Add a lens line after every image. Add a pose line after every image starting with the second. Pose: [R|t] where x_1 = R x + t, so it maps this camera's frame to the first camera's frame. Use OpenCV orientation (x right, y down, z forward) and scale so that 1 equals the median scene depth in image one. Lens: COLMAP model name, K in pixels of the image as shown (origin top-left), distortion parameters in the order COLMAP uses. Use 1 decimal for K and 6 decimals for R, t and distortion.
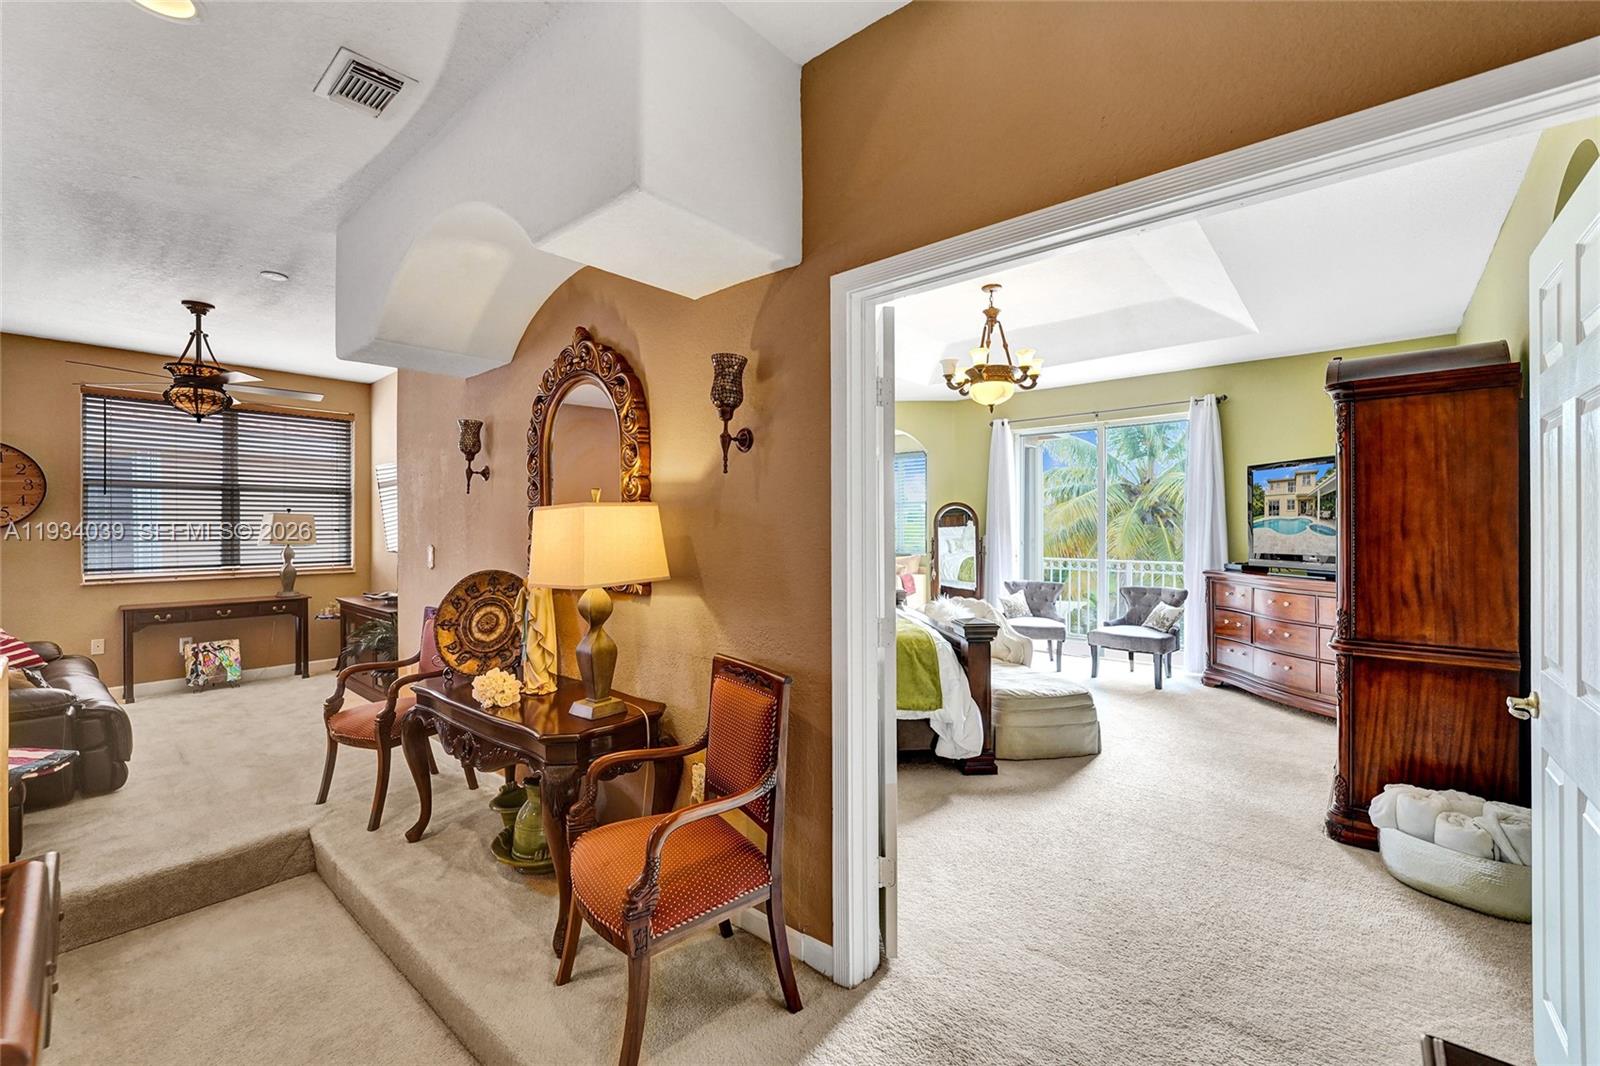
lens RADIAL K [[652.7, 0, 799.5], [0, 652.7, 530.2], [0, 0, 1]] dist [-0.030084, 0.000311]
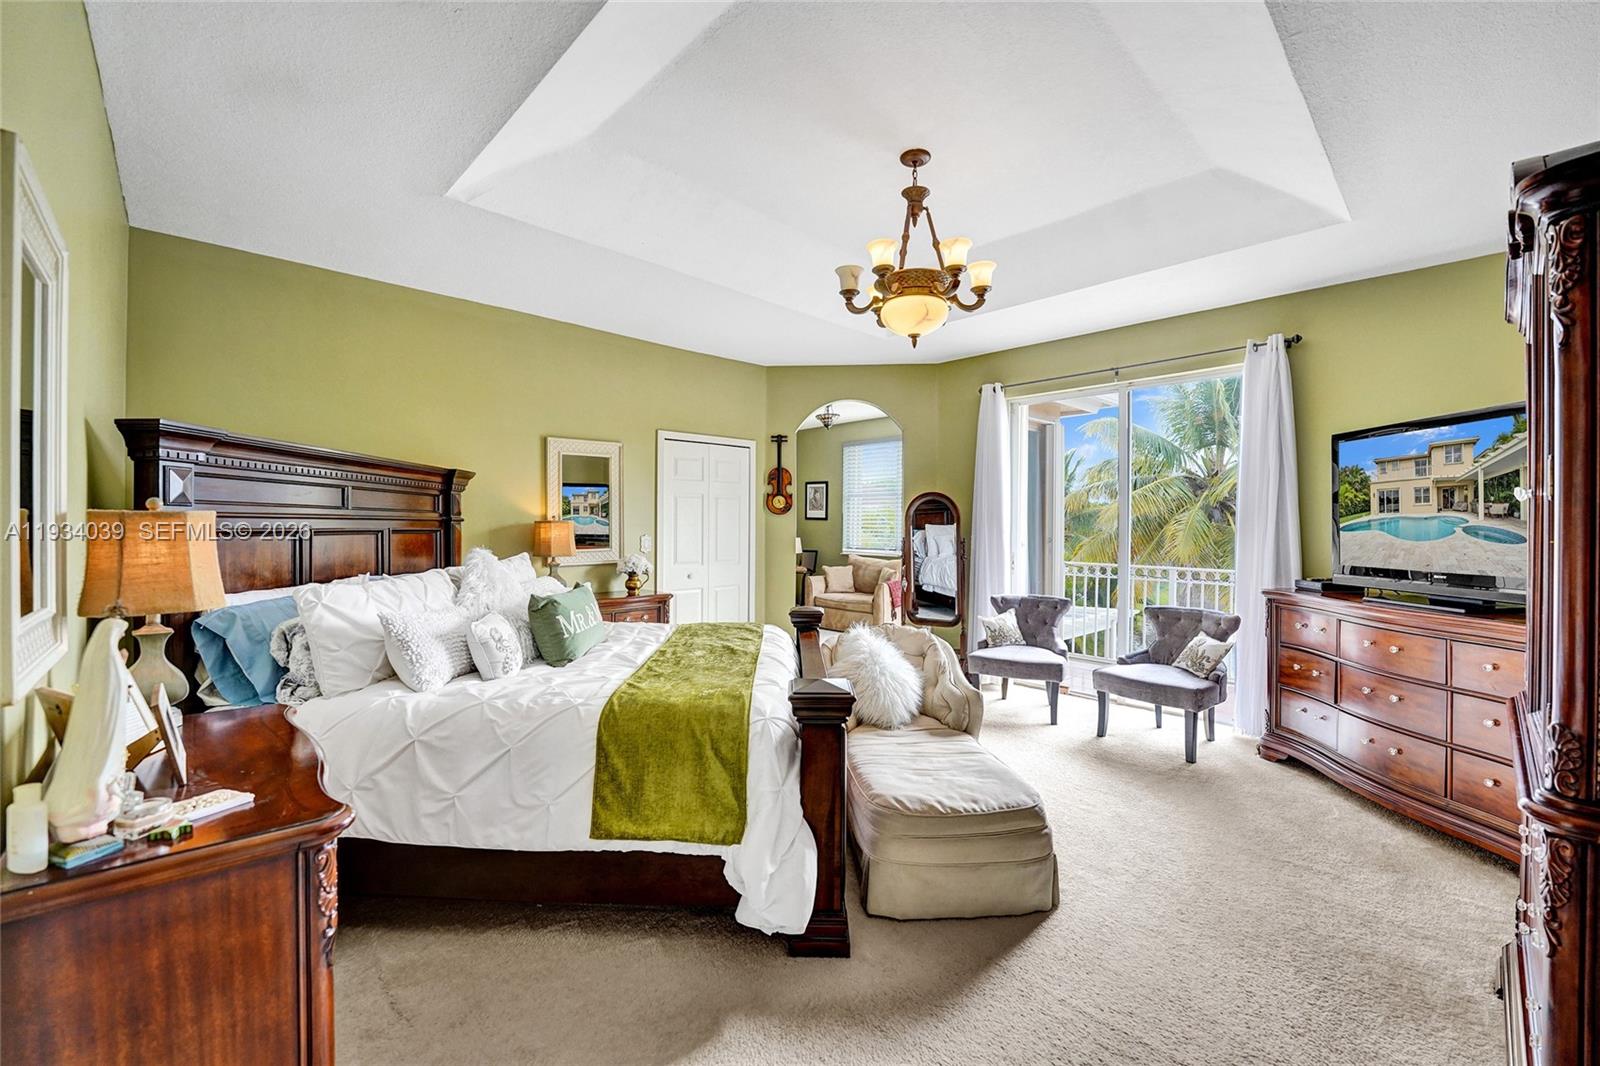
lens RADIAL K [[659.9, 0, 798.8], [0, 659.9, 525.7], [0, 0, 1]] dist [-0.049474, 0.012603]
pose [[0.996041, 0.008934, -0.088447, 0.200655], [-0.008935, 0.999960, 0.000378, -0.000905], [0.088447, 0.000414, 0.996081, 0.281625]]
